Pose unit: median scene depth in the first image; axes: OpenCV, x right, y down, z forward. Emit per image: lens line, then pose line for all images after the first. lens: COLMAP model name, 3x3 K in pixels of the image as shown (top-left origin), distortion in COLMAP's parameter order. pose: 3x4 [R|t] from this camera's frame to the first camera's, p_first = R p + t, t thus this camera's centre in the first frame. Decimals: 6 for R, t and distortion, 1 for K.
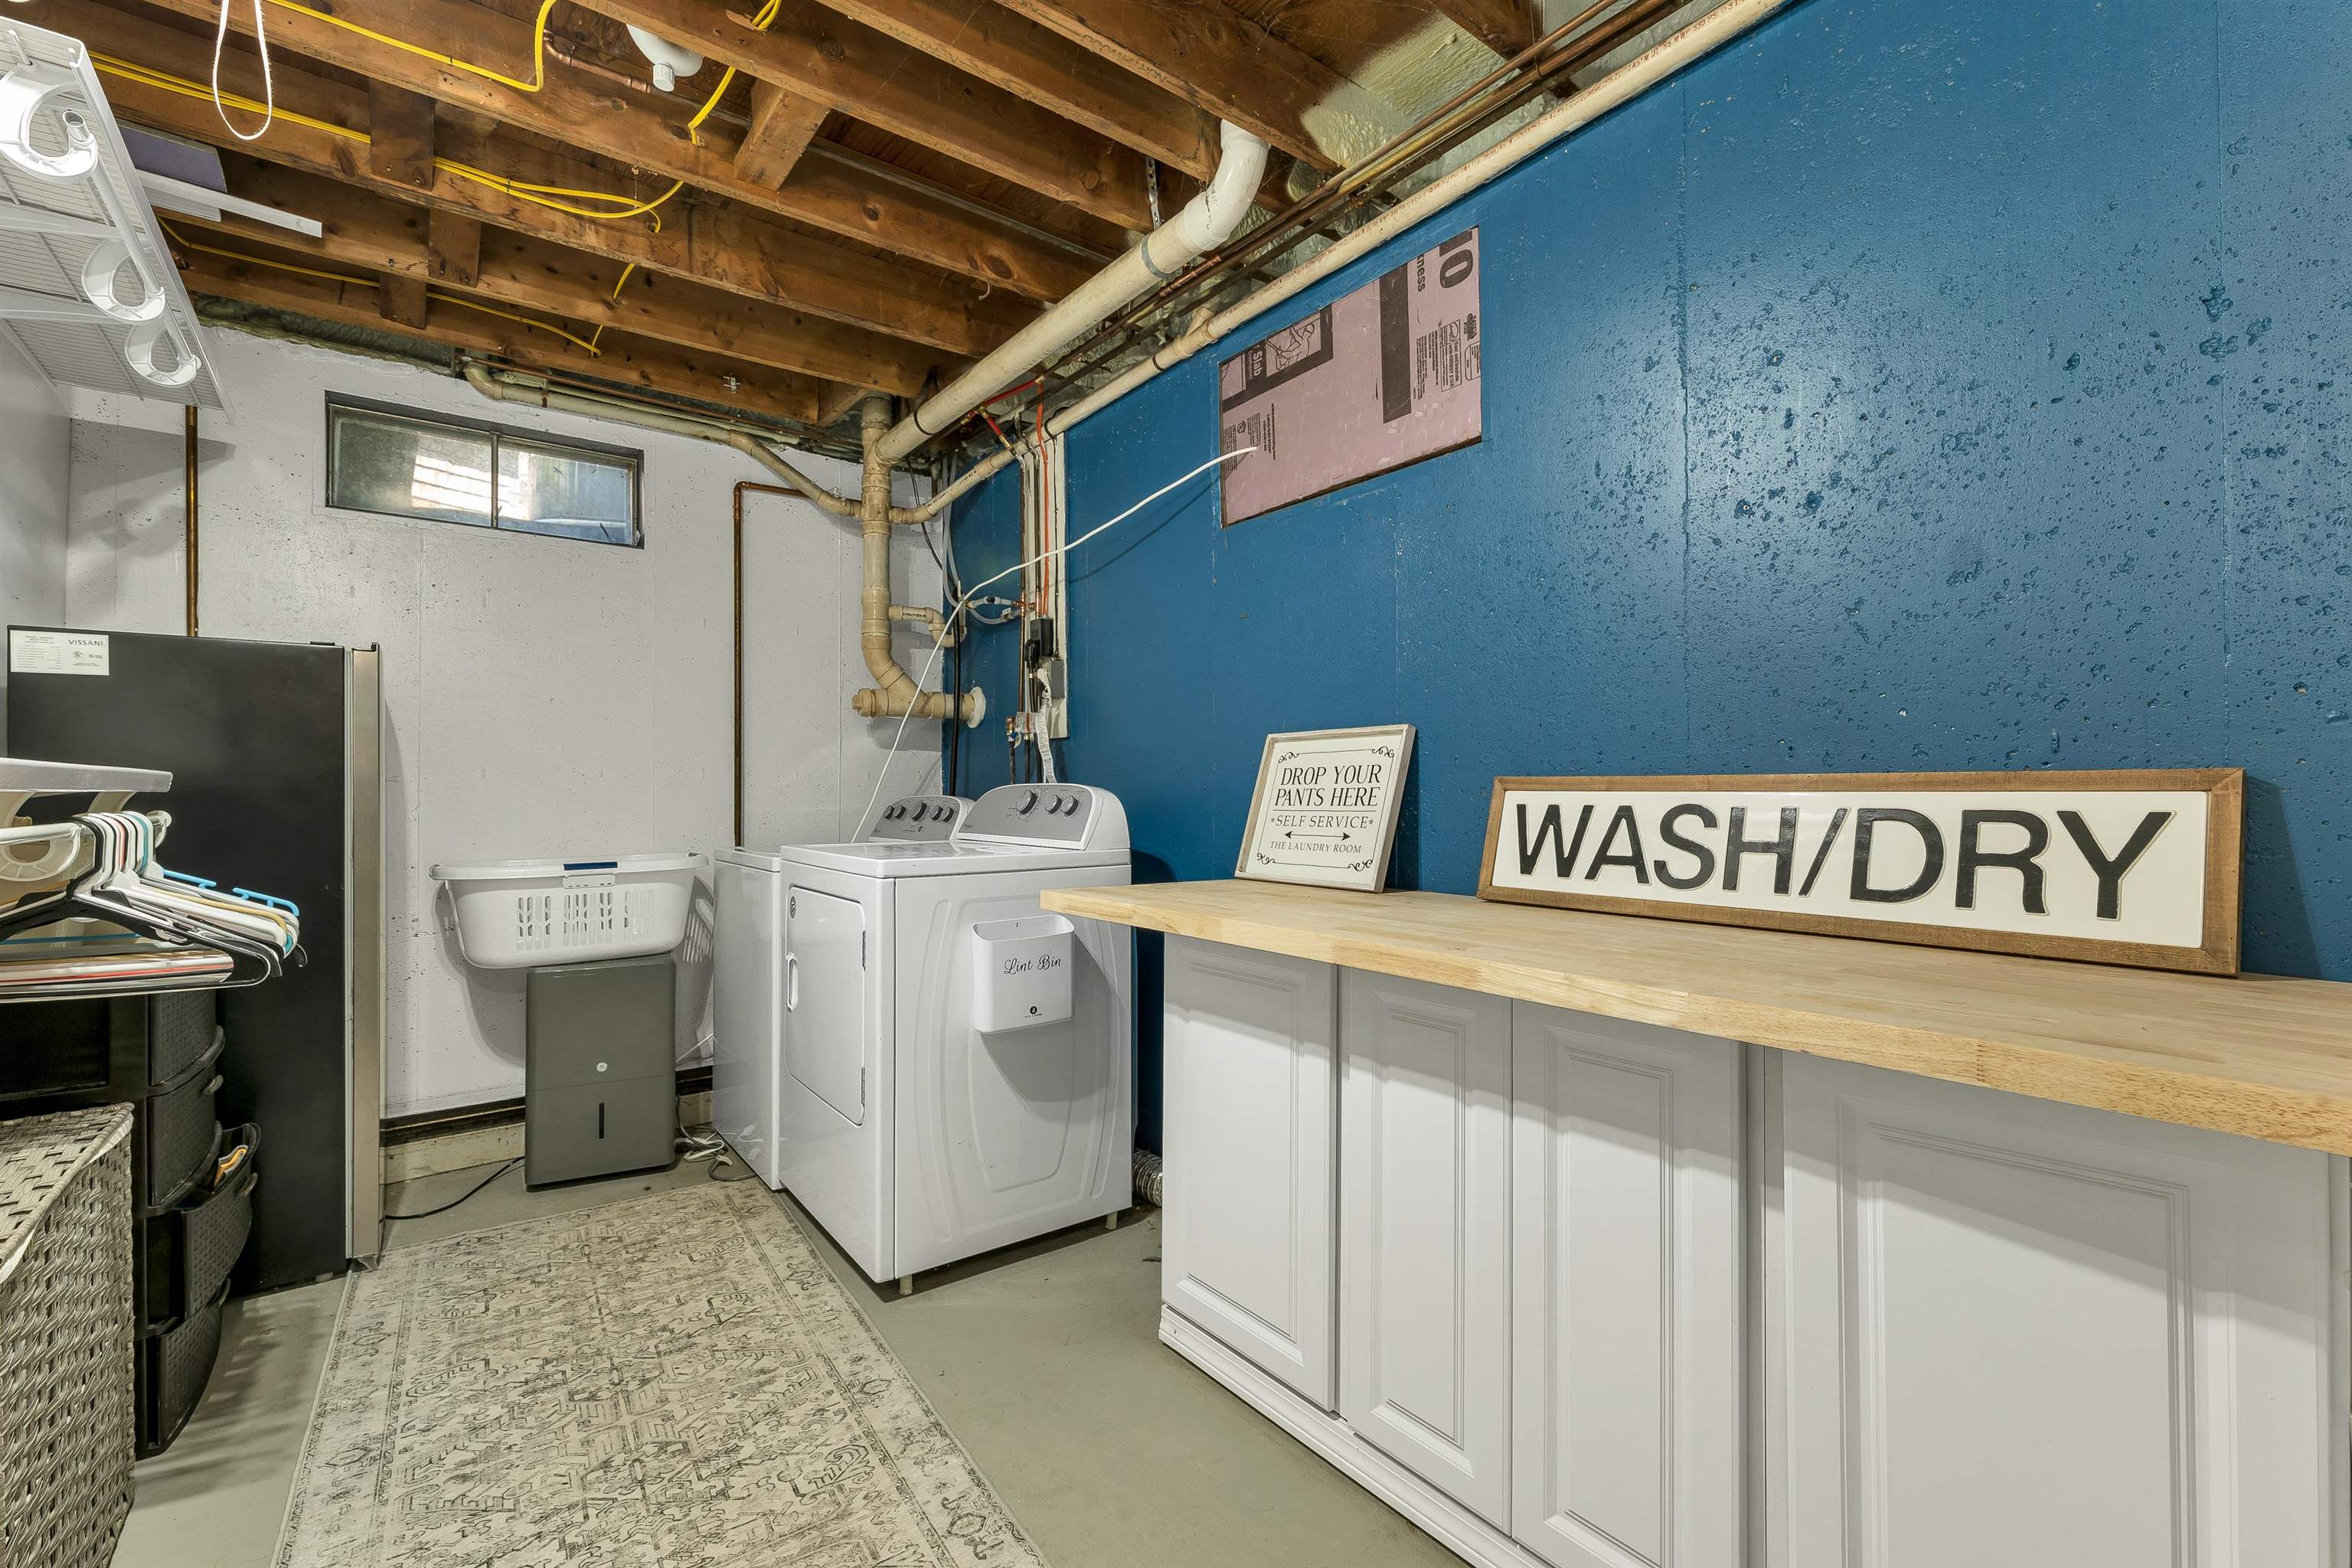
lens RADIAL K [[1013.0, 0, 1173.2], [0, 1013.0, 787.8], [0, 0, 1]] dist [0.002285, -0.000090]
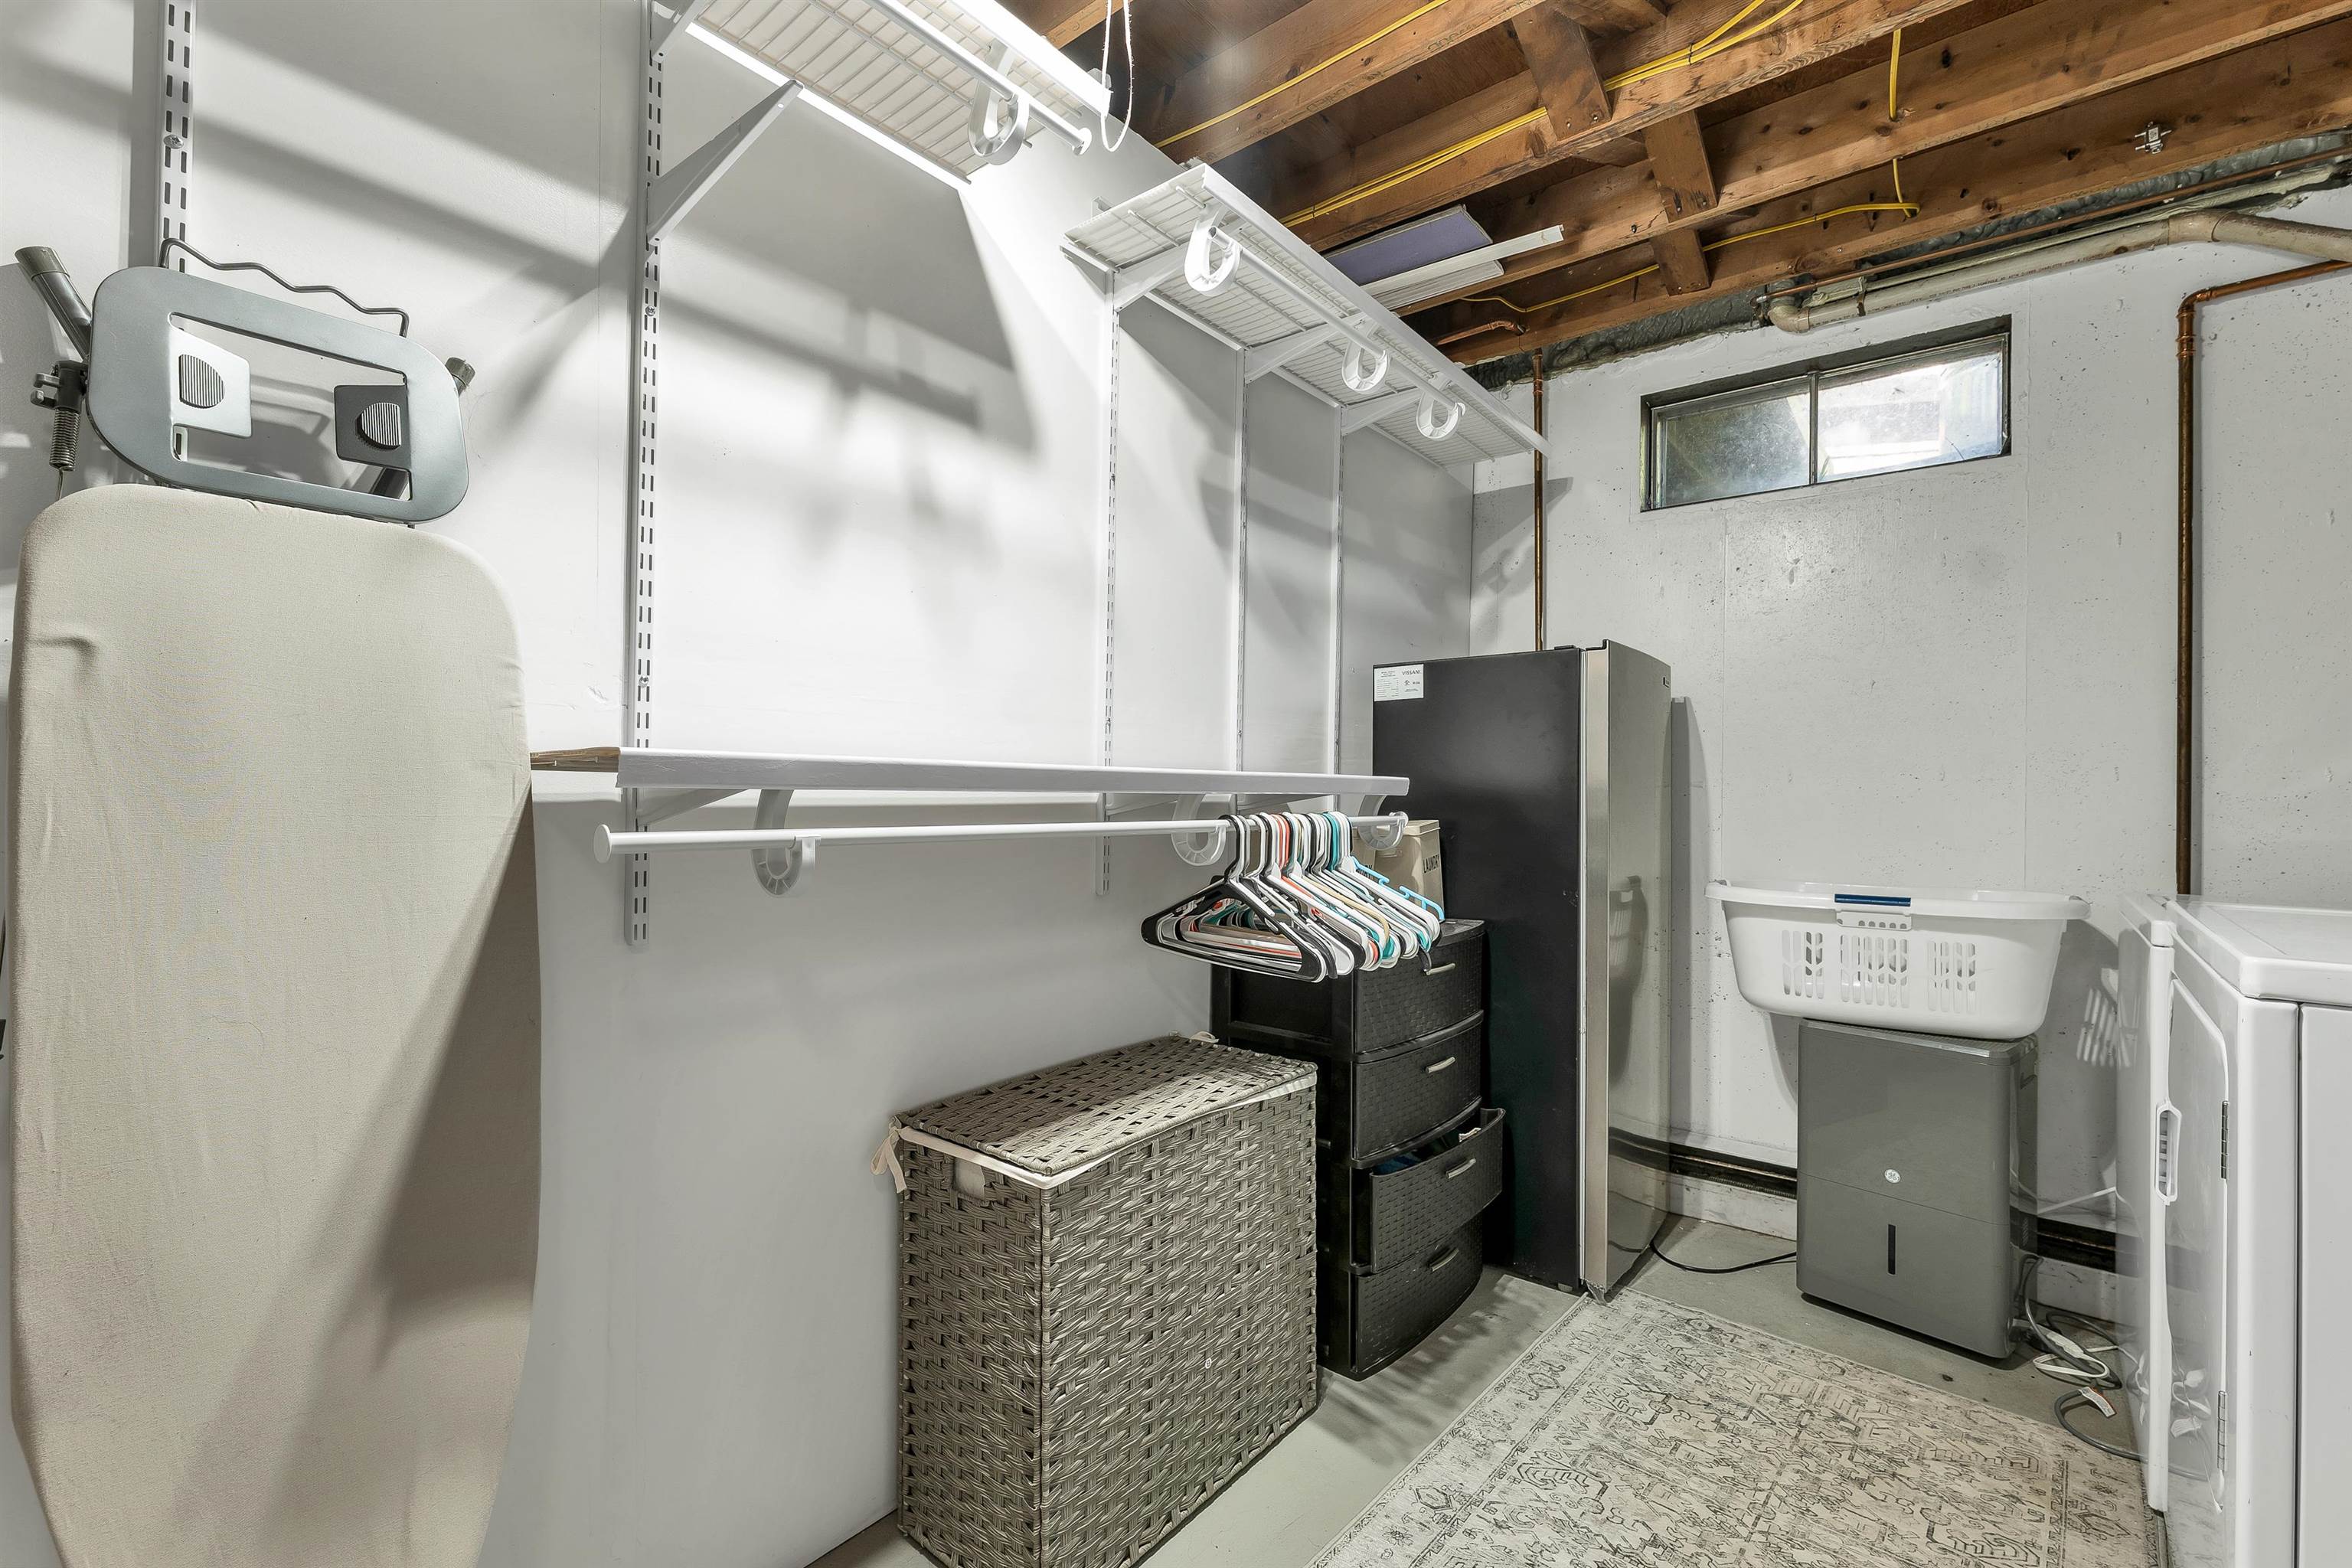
lens RADIAL K [[1013.0, 0, 1173.2], [0, 1013.0, 787.8], [0, 0, 1]] dist [0.002285, -0.000090]
pose [[0.227338, -0.000420, -0.973816, 0.036012], [-0.007493, 0.999970, -0.002180, 0.000012], [0.973787, 0.007792, 0.227328, 0.355161]]
